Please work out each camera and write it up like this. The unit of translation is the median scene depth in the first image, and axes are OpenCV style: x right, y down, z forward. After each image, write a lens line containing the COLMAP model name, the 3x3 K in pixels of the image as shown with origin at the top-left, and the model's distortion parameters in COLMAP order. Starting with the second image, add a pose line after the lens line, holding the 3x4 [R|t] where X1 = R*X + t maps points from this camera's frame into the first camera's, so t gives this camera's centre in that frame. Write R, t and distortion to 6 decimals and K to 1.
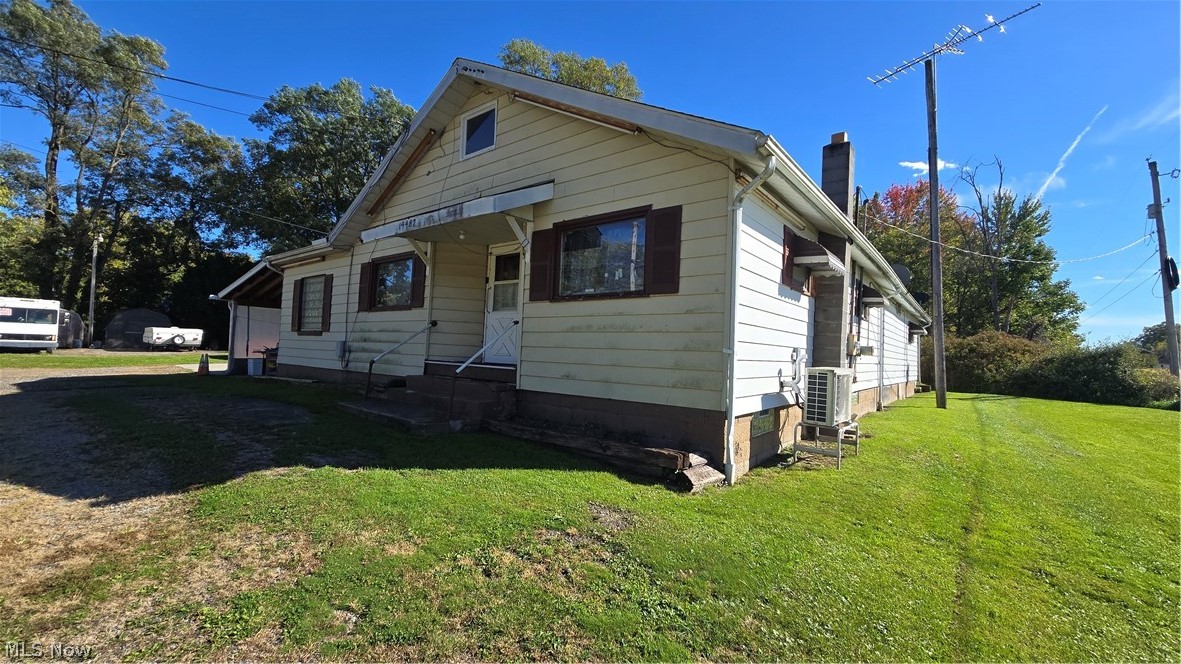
lens RADIAL K [[485.7, 0, 590.9], [0, 485.7, 332.1], [0, 0, 1]] dist [0.003595, 0.000308]
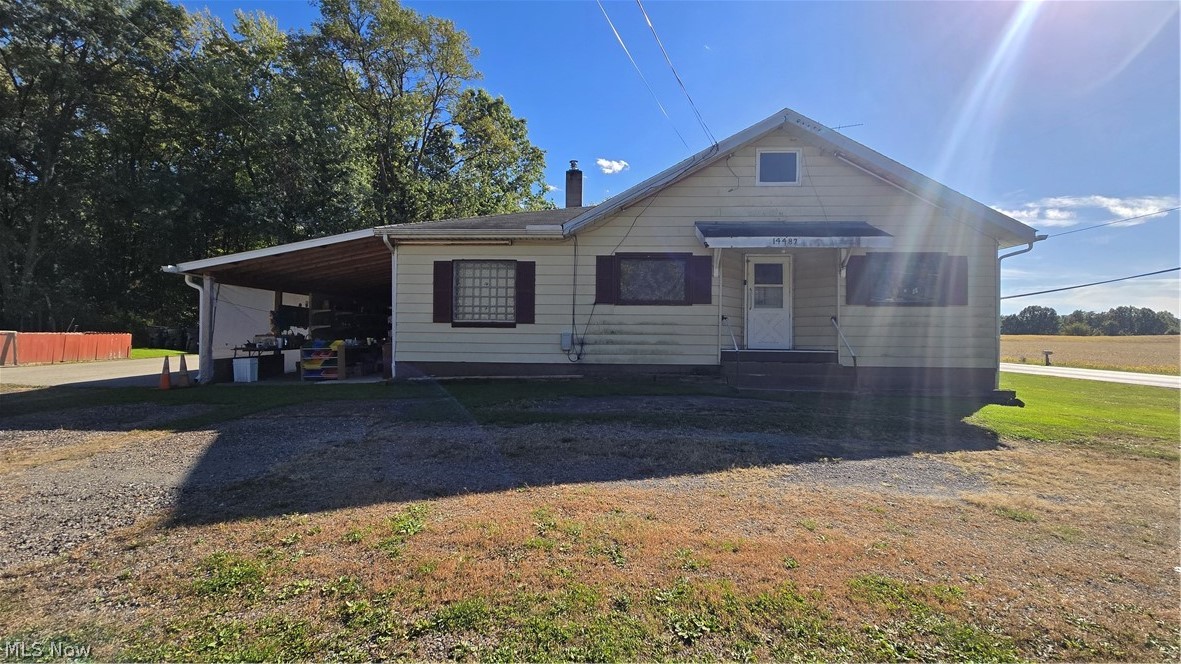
lens RADIAL K [[485.7, 0, 585.8], [0, 485.7, 329.2], [0, 0, 1]] dist [0.003595, 0.000308]
pose [[0.800703, -0.025735, 0.598508, -1.157429], [-0.006234, 0.998665, 0.051281, -0.043894], [-0.599029, -0.044792, 0.799474, 0.224527]]
